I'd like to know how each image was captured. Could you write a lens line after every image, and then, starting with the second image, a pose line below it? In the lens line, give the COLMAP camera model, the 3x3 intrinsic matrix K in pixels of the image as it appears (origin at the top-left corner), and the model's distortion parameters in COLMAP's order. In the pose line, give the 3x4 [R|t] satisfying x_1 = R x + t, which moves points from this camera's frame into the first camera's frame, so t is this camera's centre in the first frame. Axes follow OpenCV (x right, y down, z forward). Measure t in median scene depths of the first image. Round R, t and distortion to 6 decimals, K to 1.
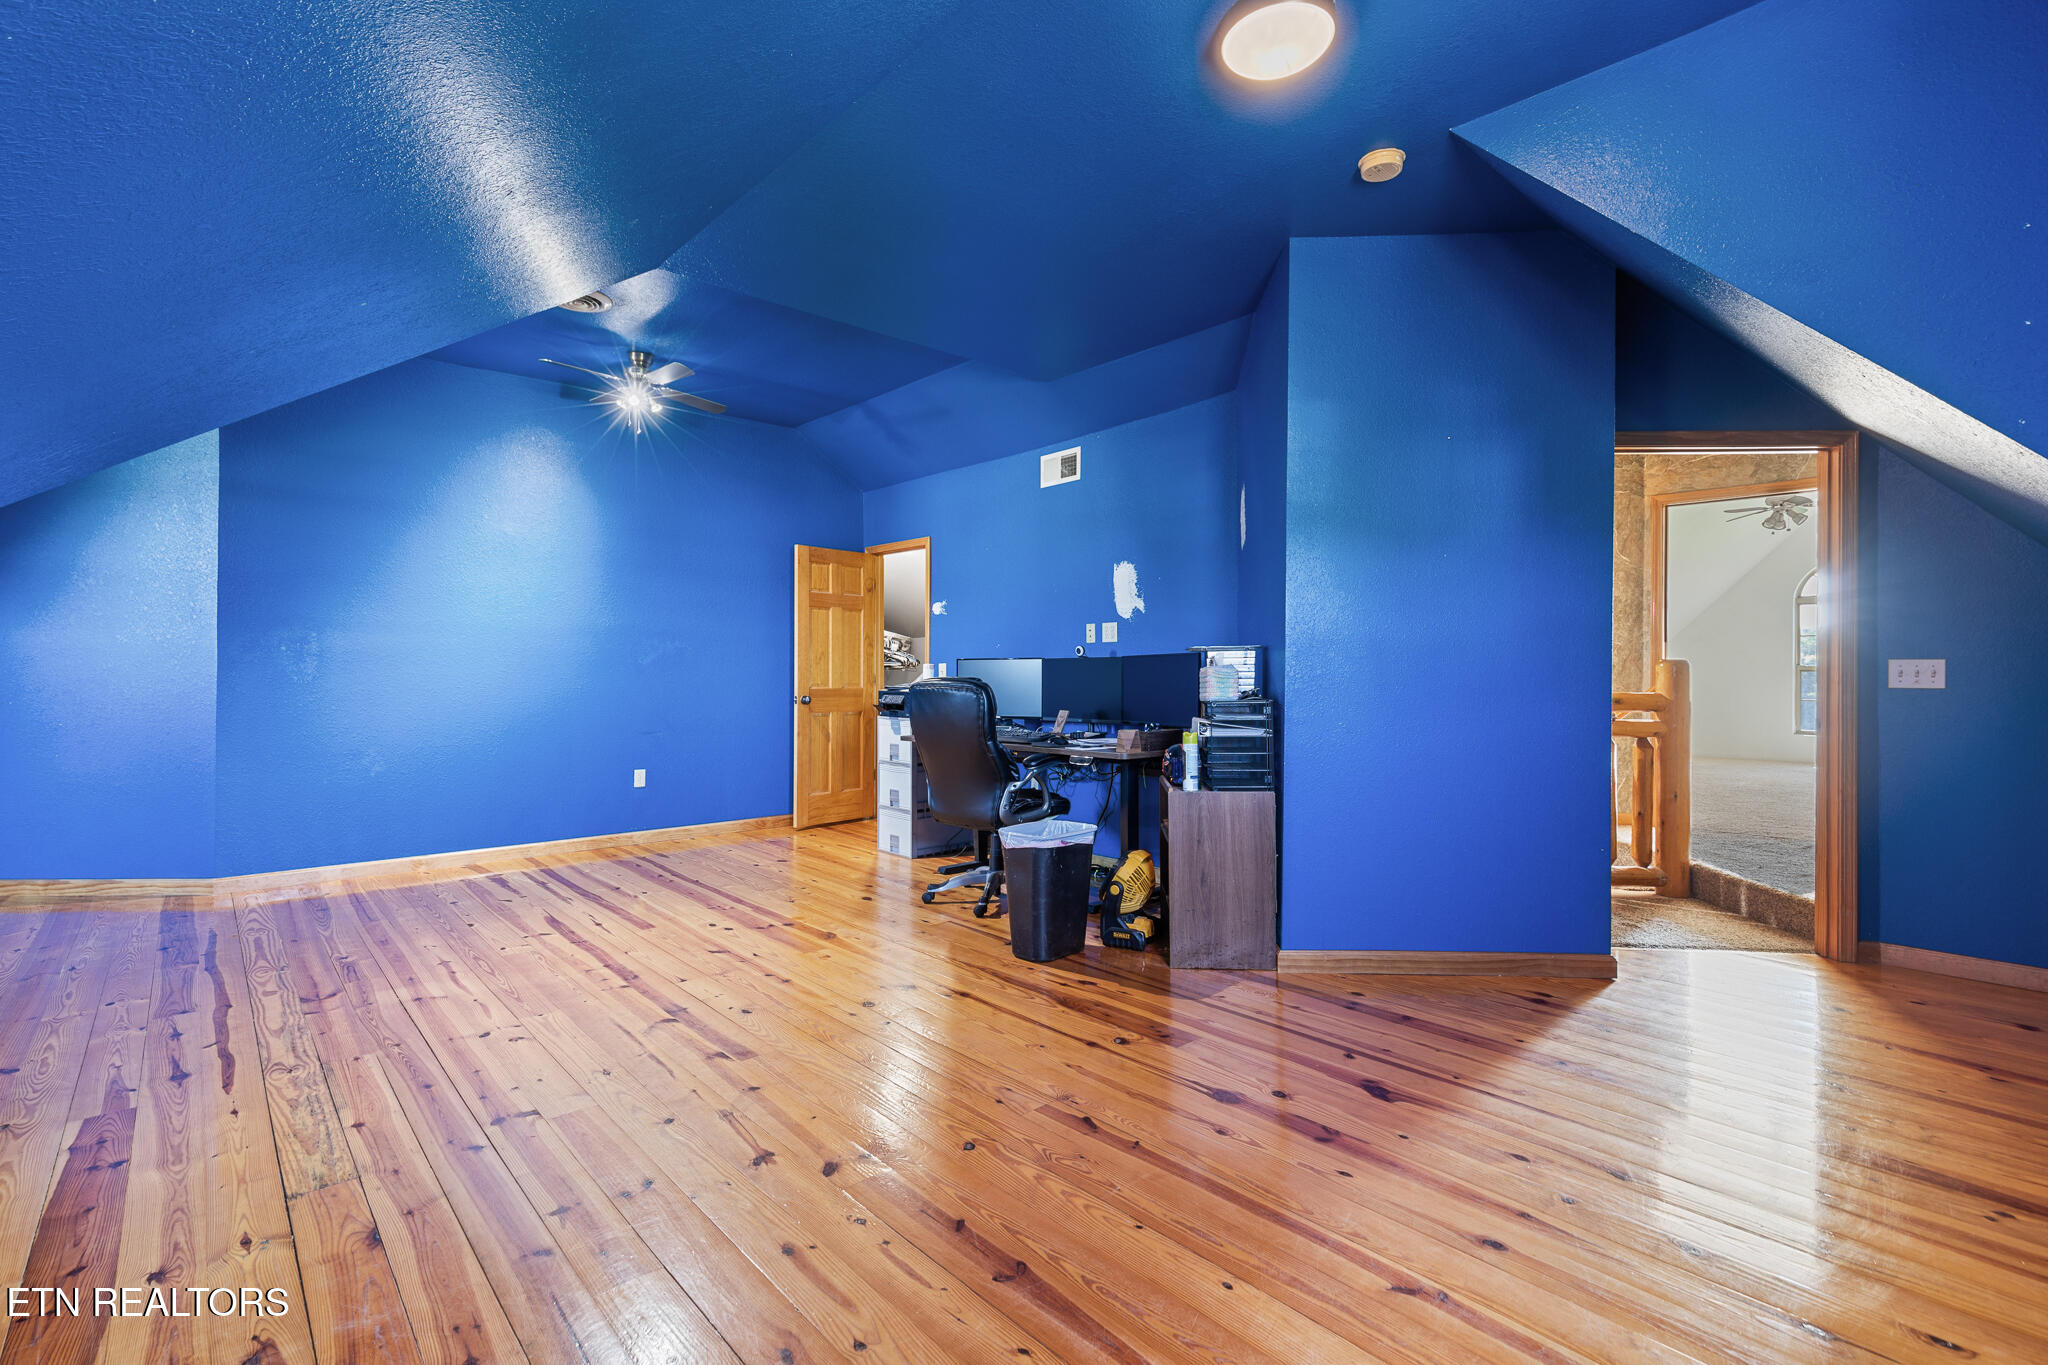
lens RADIAL K [[929.3, 0, 1024.6], [0, 929.3, 680.4], [0, 0, 1]] dist [0.003593, 0.000368]
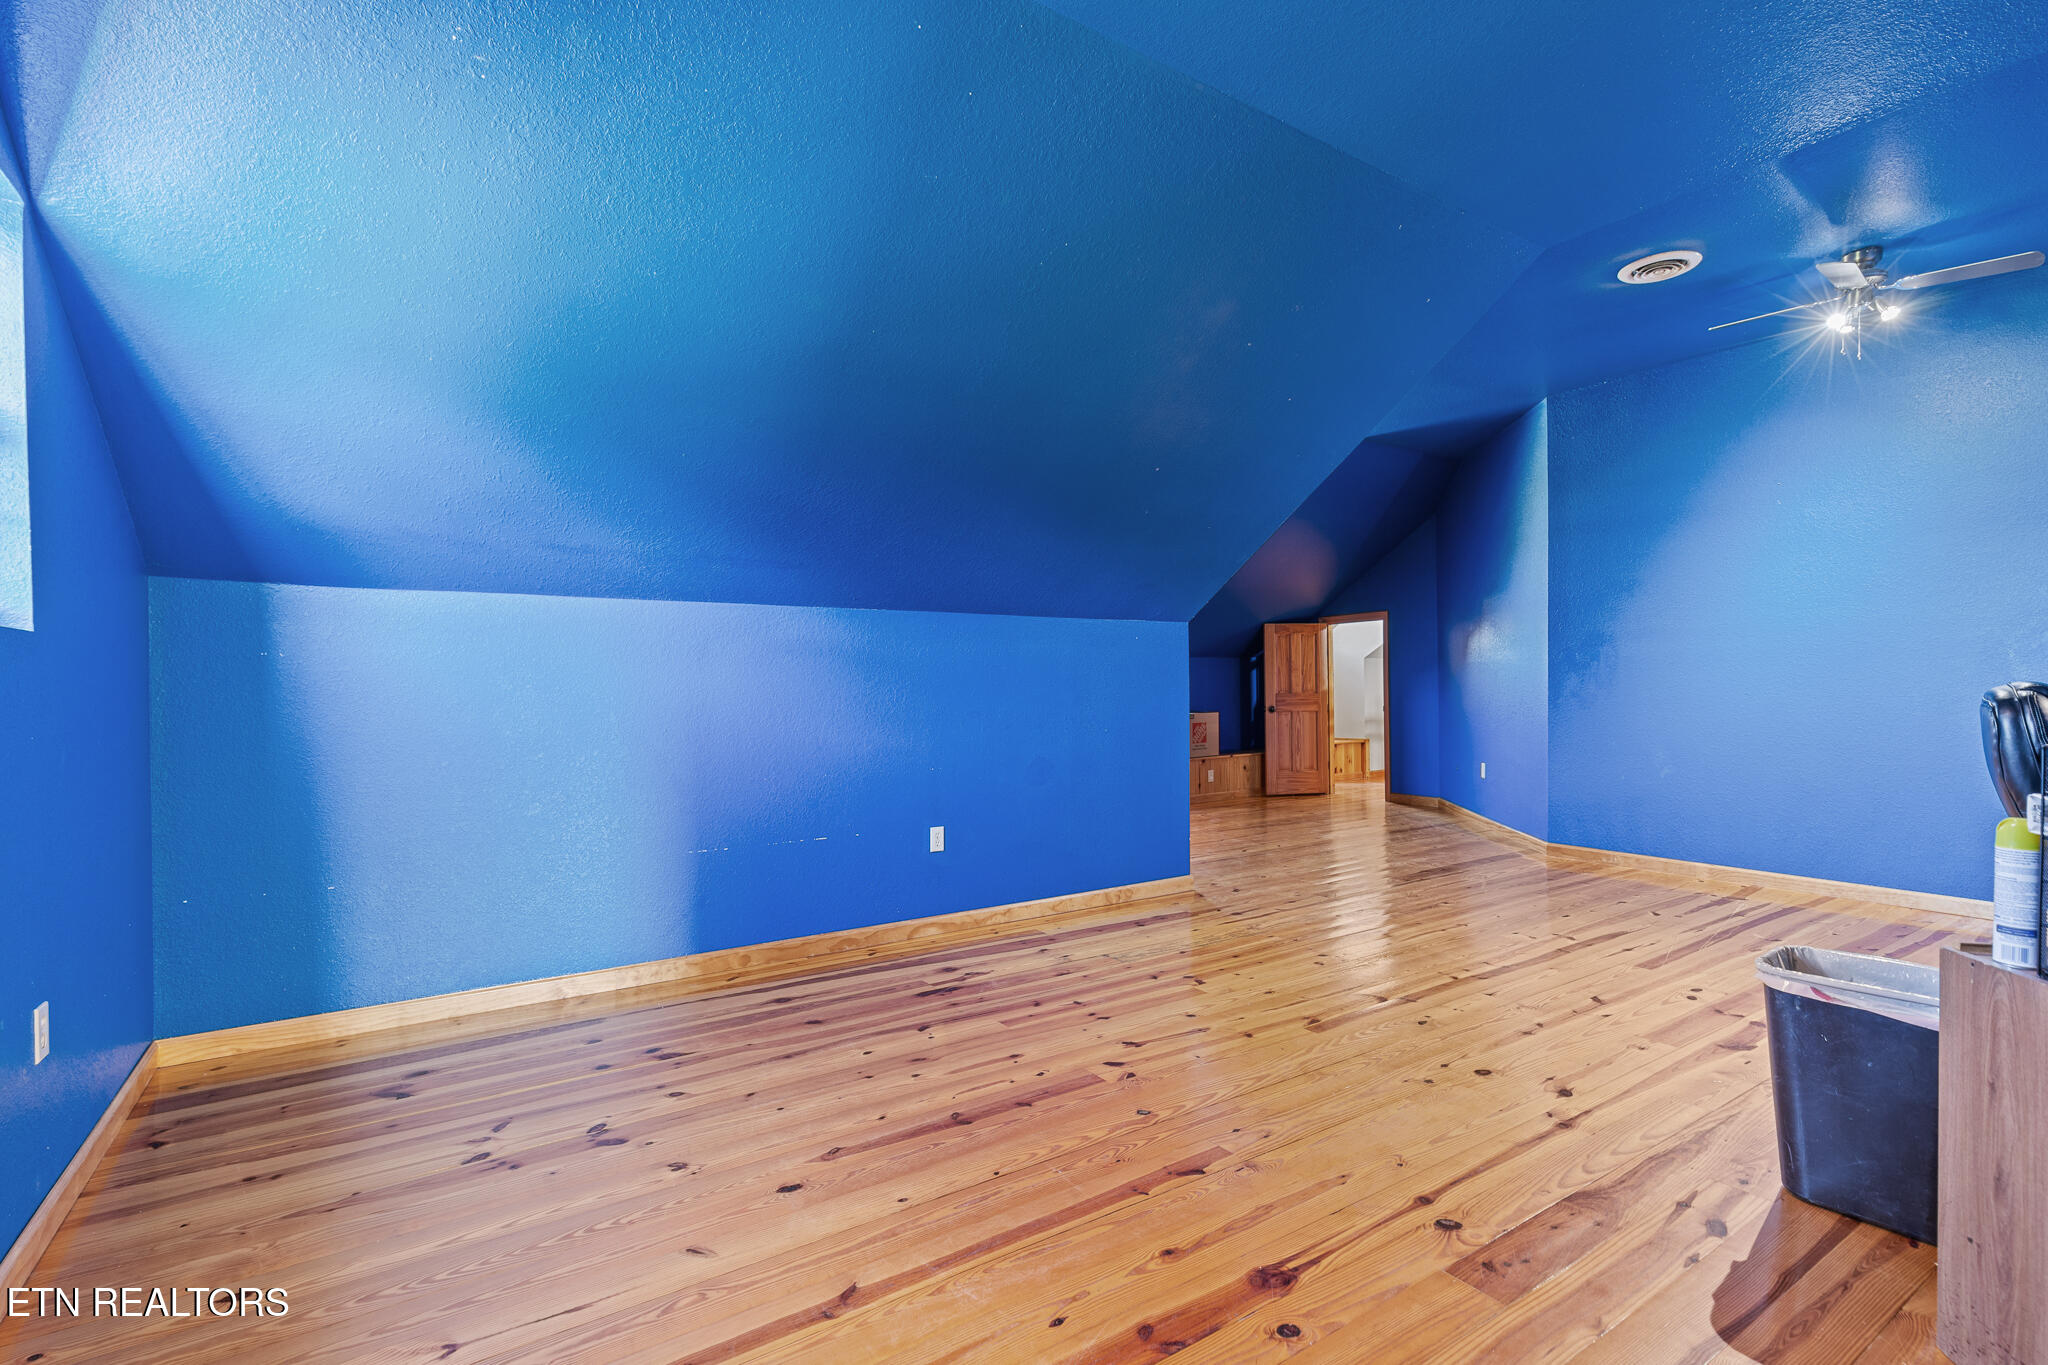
lens RADIAL K [[929.3, 0, 1022.8], [0, 929.3, 686.0], [0, 0, 1]] dist [0.003593, 0.000368]
pose [[-0.145545, 0.000956, -0.989351, 0.985055], [-0.001126, 0.999999, 0.001132, -0.006891], [0.989351, 0.001279, -0.145544, 0.949754]]
